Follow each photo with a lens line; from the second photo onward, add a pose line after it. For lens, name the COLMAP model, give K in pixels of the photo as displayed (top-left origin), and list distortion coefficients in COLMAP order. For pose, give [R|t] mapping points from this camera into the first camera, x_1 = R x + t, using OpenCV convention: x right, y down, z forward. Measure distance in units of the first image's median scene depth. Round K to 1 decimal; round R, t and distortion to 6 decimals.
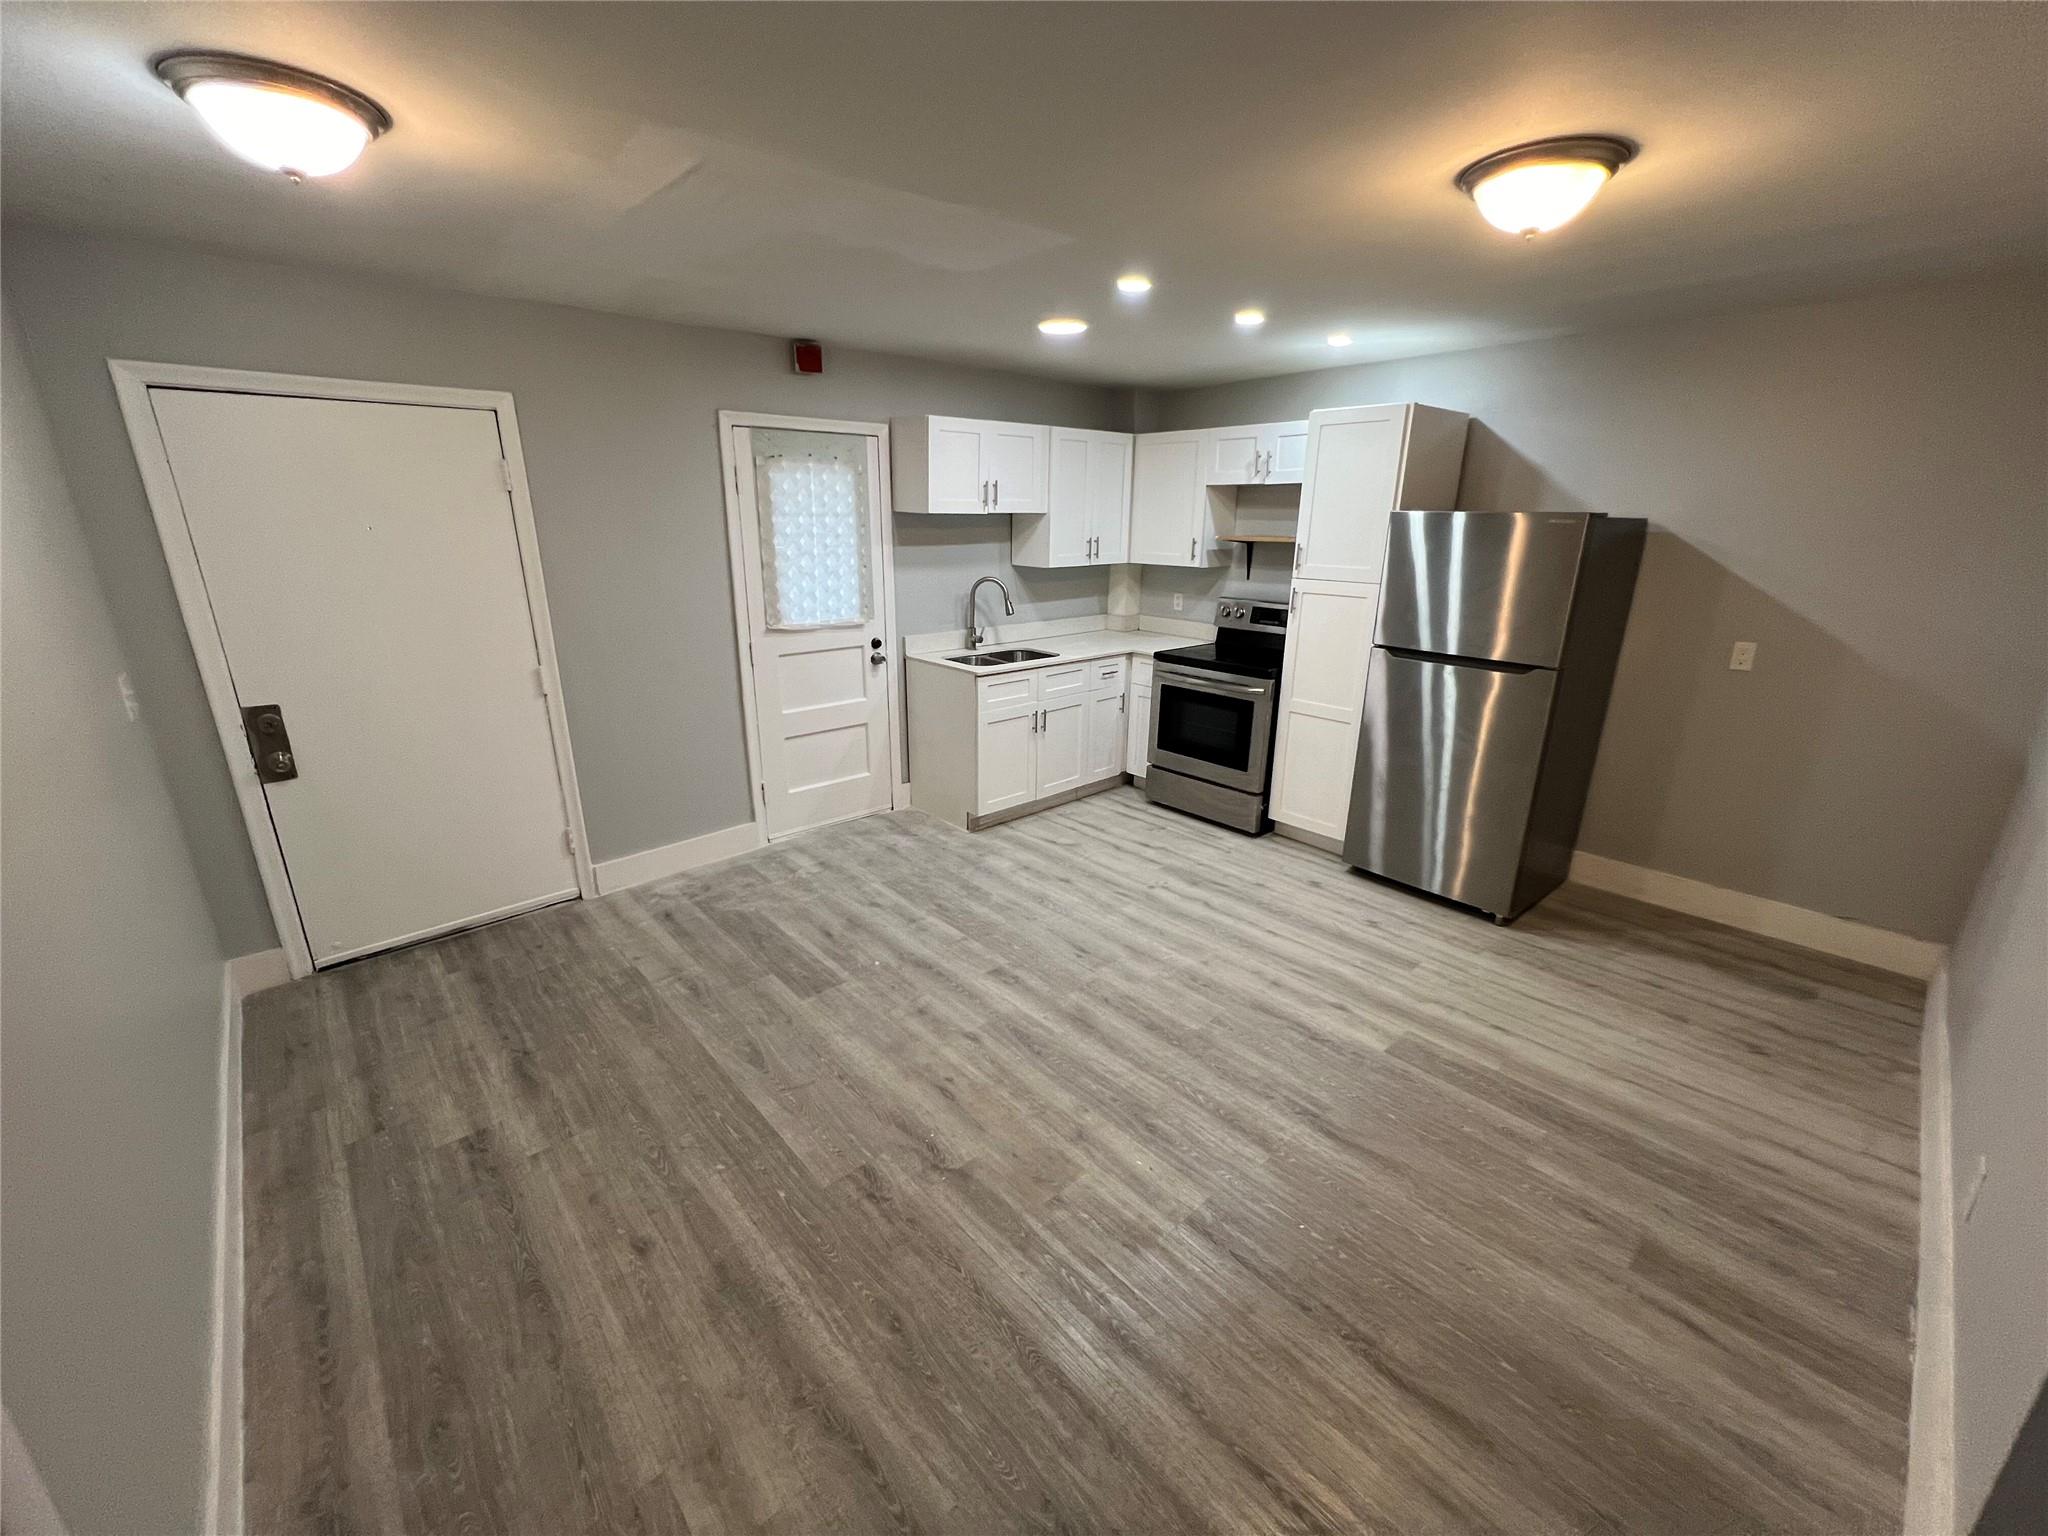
lens RADIAL K [[819.9, 0, 1020.8], [0, 819.9, 759.9], [0, 0, 1]] dist [-0.001983, 0.000015]
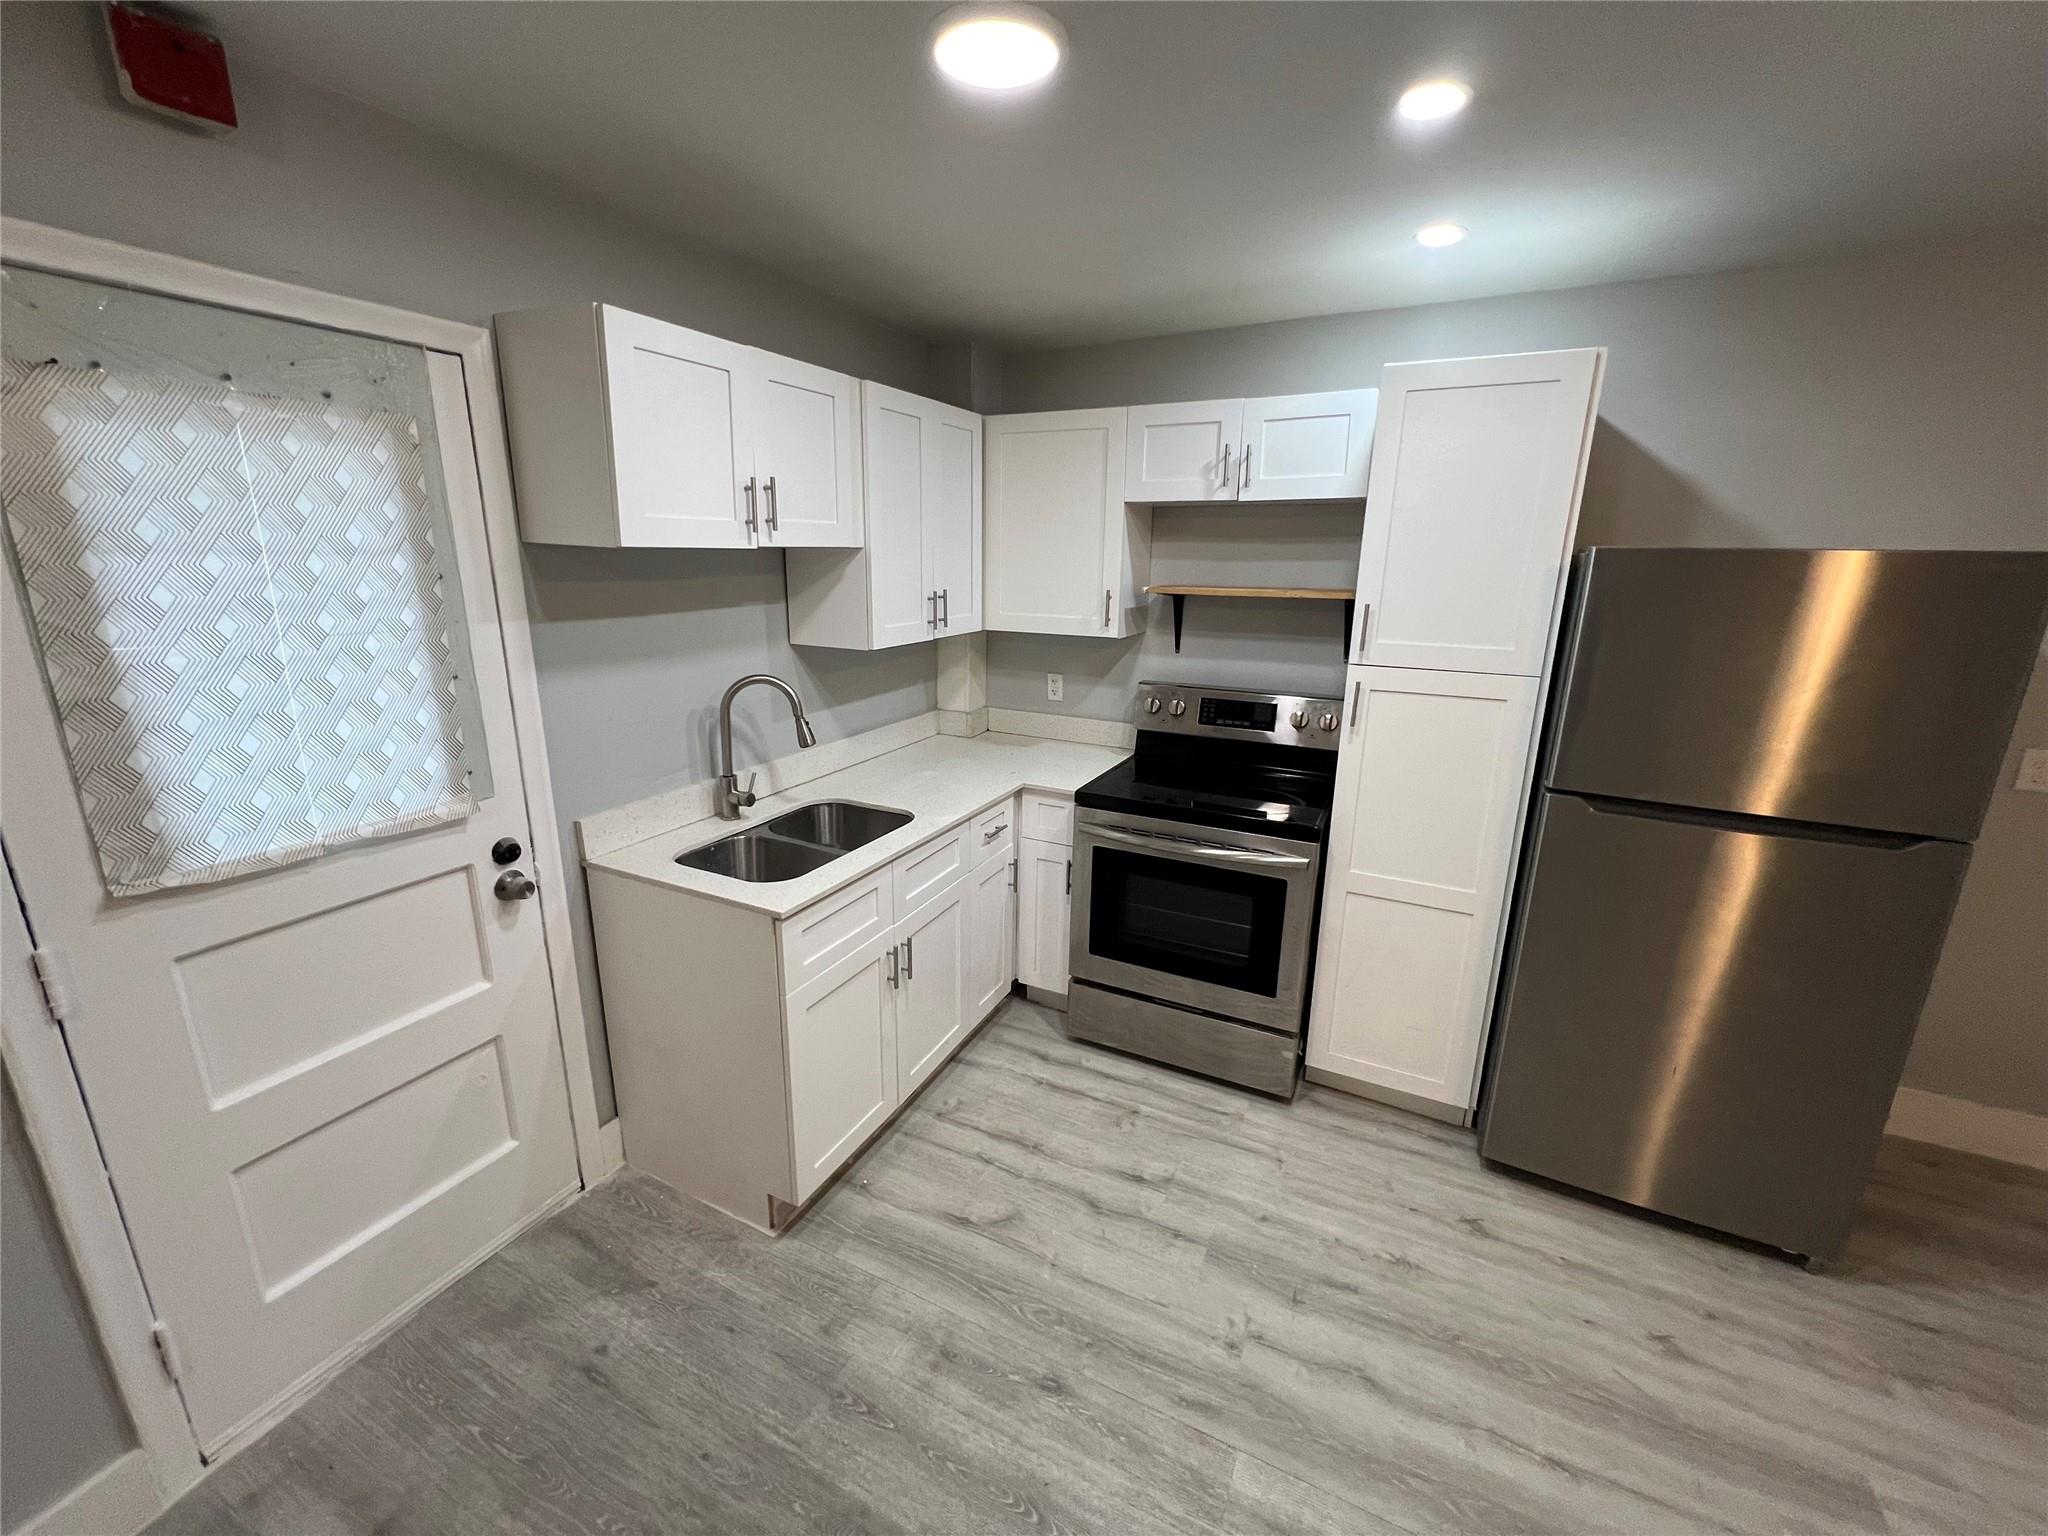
lens RADIAL K [[819.9, 0, 1020.8], [0, 819.9, 762.4], [0, 0, 1]] dist [-0.001983, 0.000015]
pose [[0.930684, -0.088993, 0.354836, -0.083668], [0.101806, 0.994649, -0.017565, -0.170353], [-0.351374, 0.052472, 0.934764, 0.566271]]
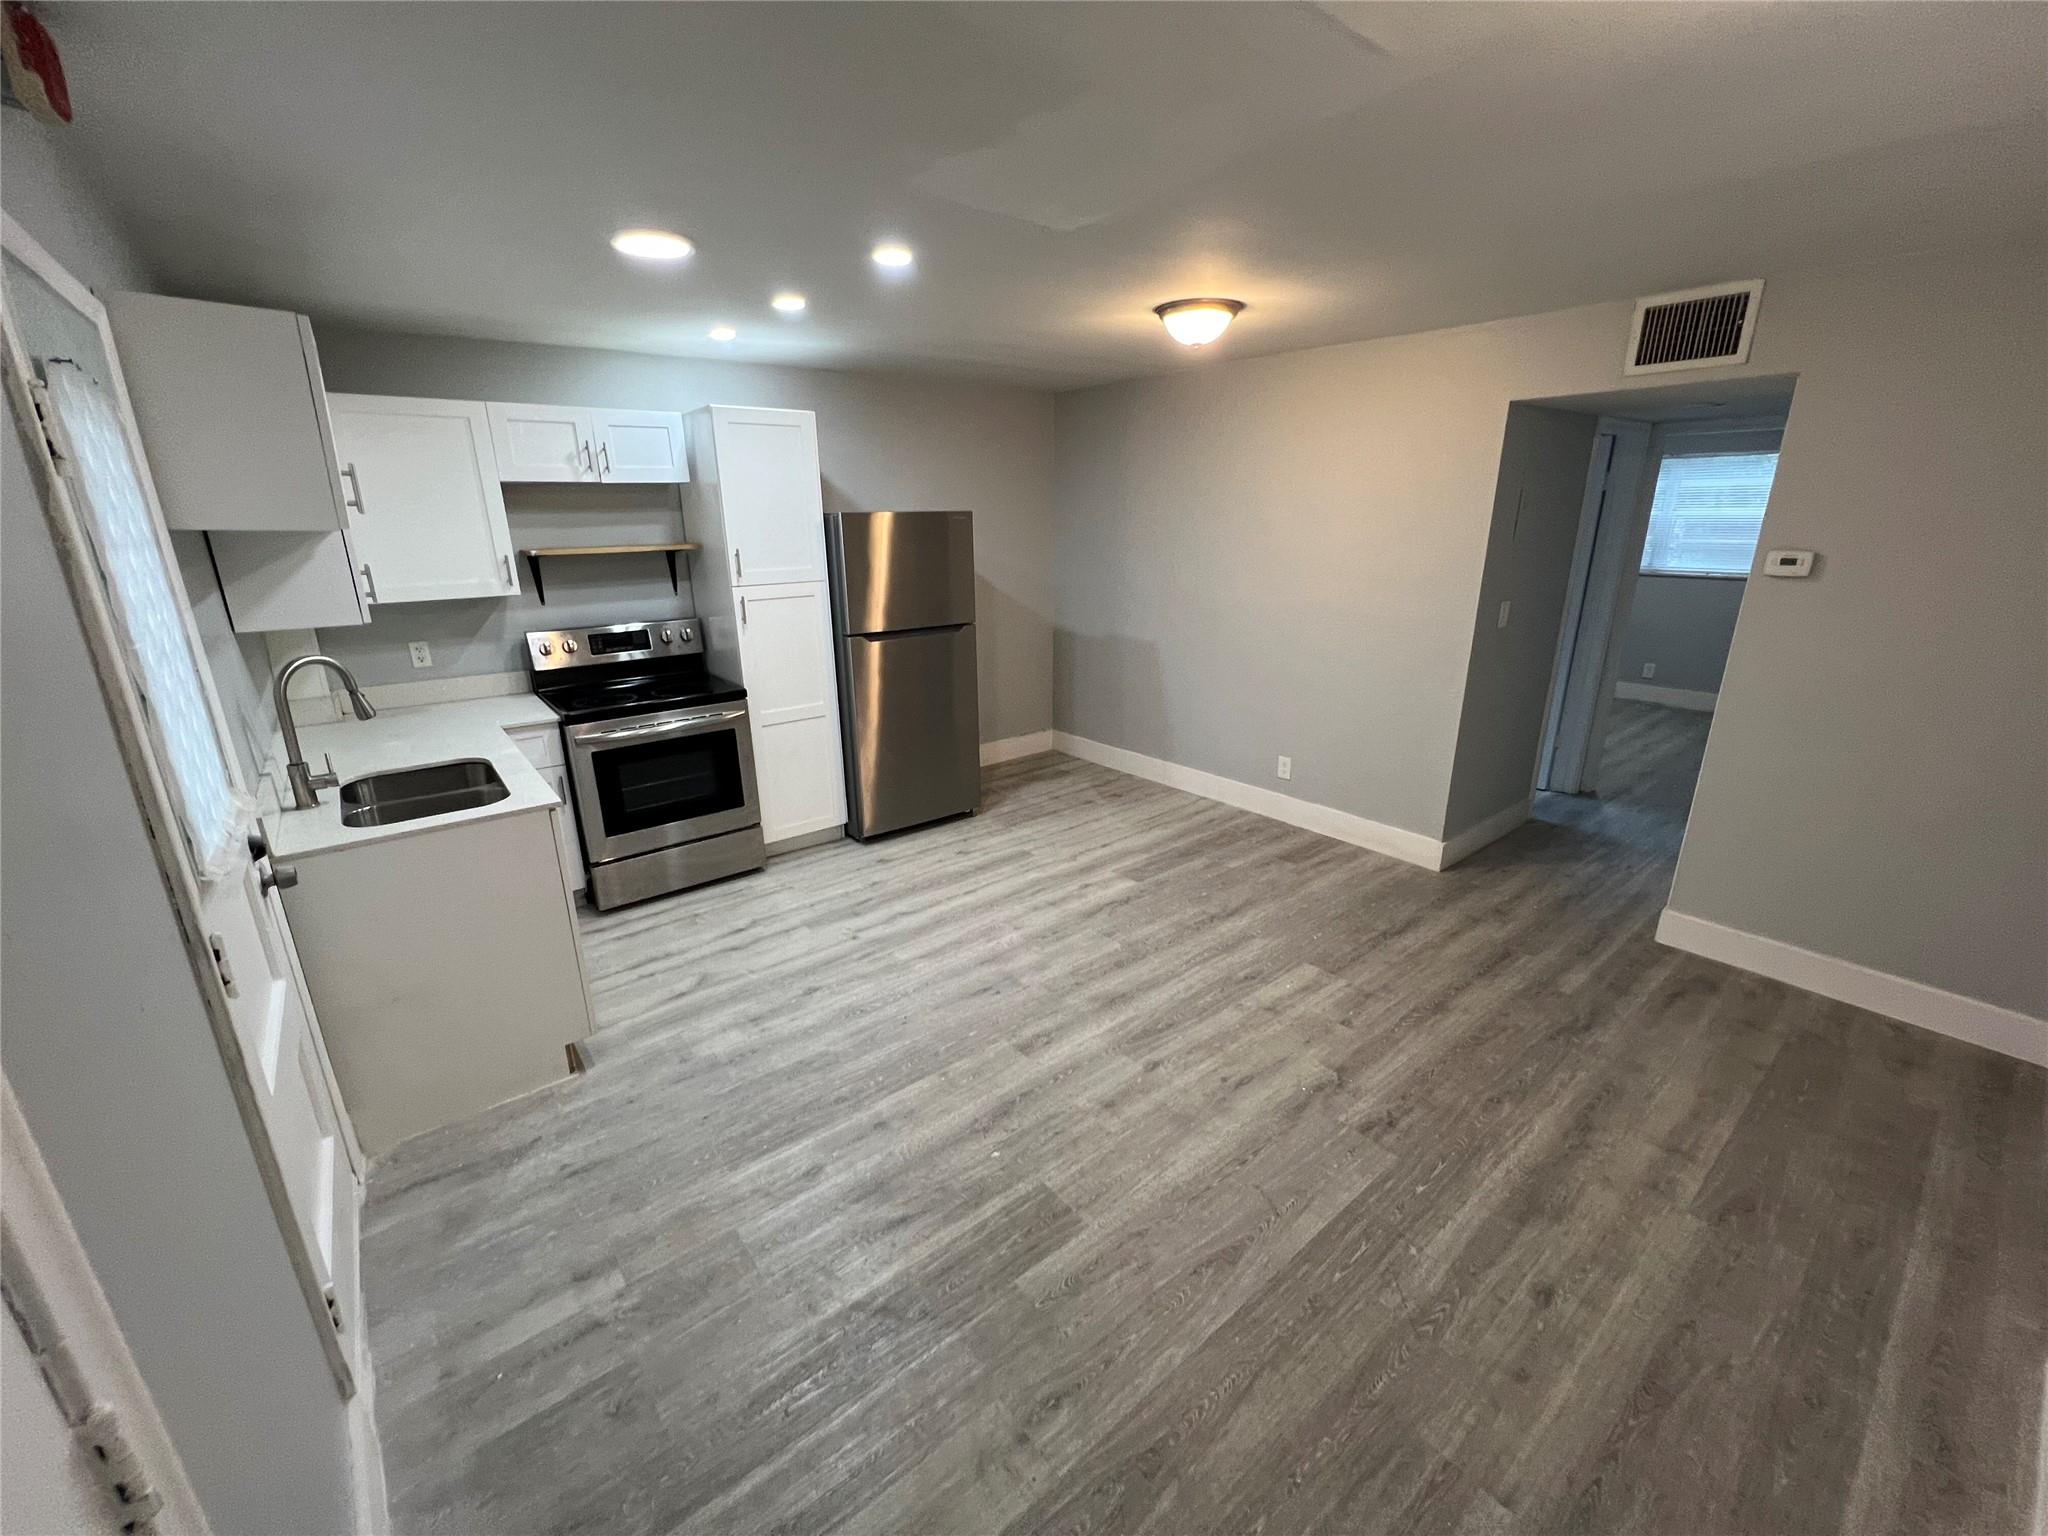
lens RADIAL K [[819.9, 0, 1021.0], [0, 819.9, 762.0], [0, 0, 1]] dist [-0.001983, 0.000015]
pose [[0.059187, -0.301728, 0.951555, -0.590988], [0.301374, 0.914148, 0.271121, -0.196704], [-0.951667, 0.270728, 0.145038, 0.620345]]
